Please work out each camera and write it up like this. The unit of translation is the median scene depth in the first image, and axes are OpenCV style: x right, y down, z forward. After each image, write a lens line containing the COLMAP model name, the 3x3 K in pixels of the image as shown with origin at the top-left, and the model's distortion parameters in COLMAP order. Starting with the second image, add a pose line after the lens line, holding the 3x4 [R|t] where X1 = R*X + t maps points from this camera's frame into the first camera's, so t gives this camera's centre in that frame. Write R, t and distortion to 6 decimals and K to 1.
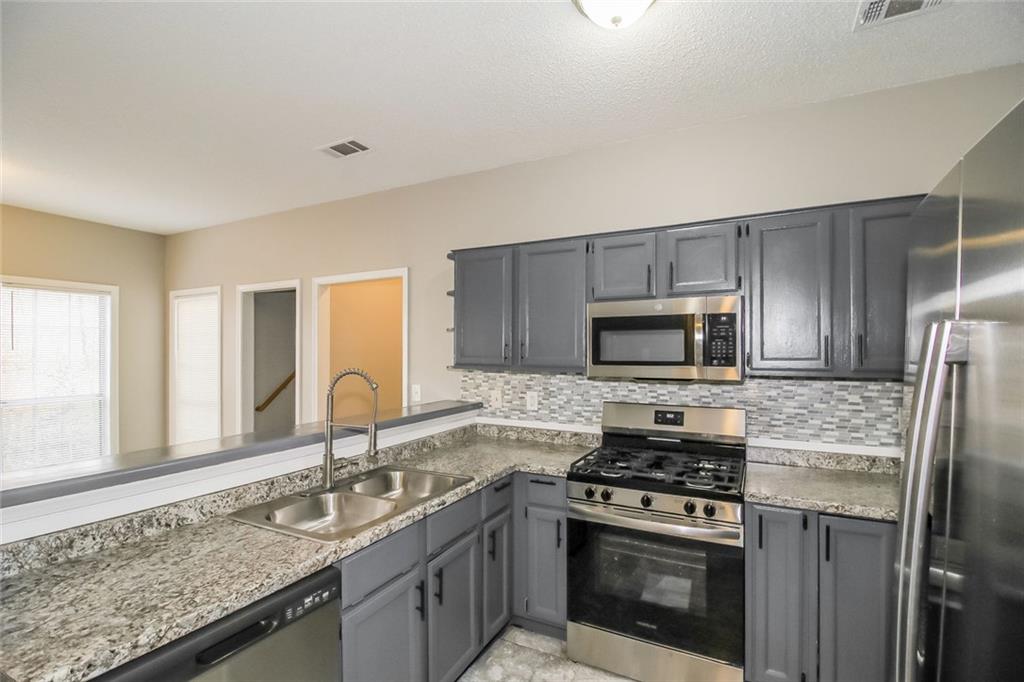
lens RADIAL K [[469.8, 0, 508.4], [0, 469.8, 345.1], [0, 0, 1]] dist [0.000635, -0.003210]
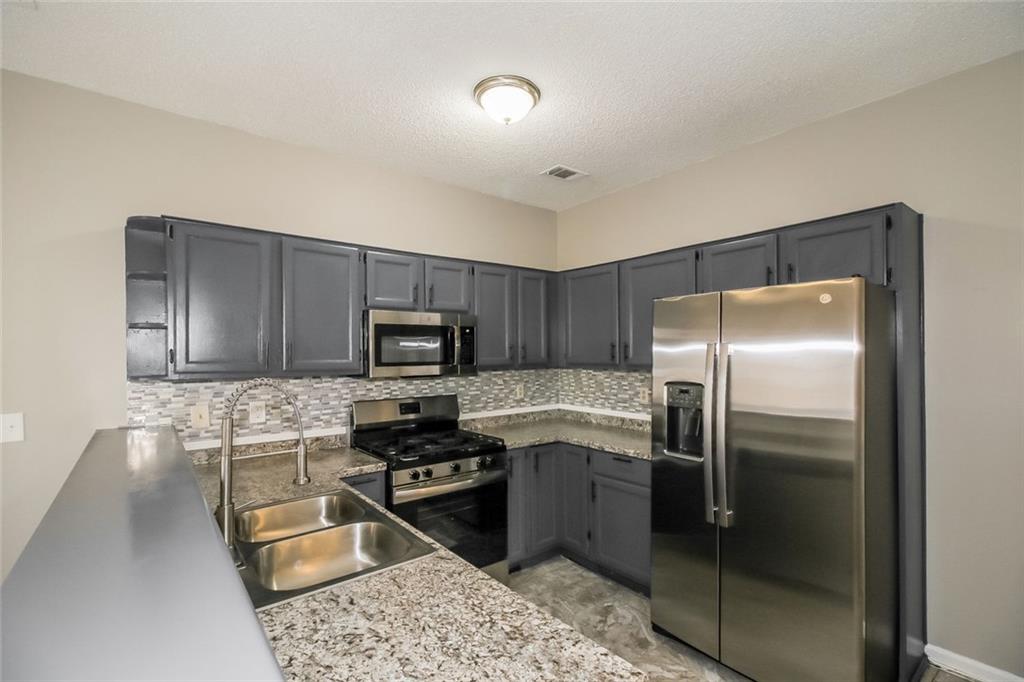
lens RADIAL K [[469.8, 0, 507.0], [0, 469.8, 348.1], [0, 0, 1]] dist [0.000635, -0.003210]
pose [[0.405832, 0.007372, 0.913918, -0.644463], [-0.002902, 0.999973, -0.006777, 0.005335], [-0.913943, 0.000098, 0.405843, 0.258091]]
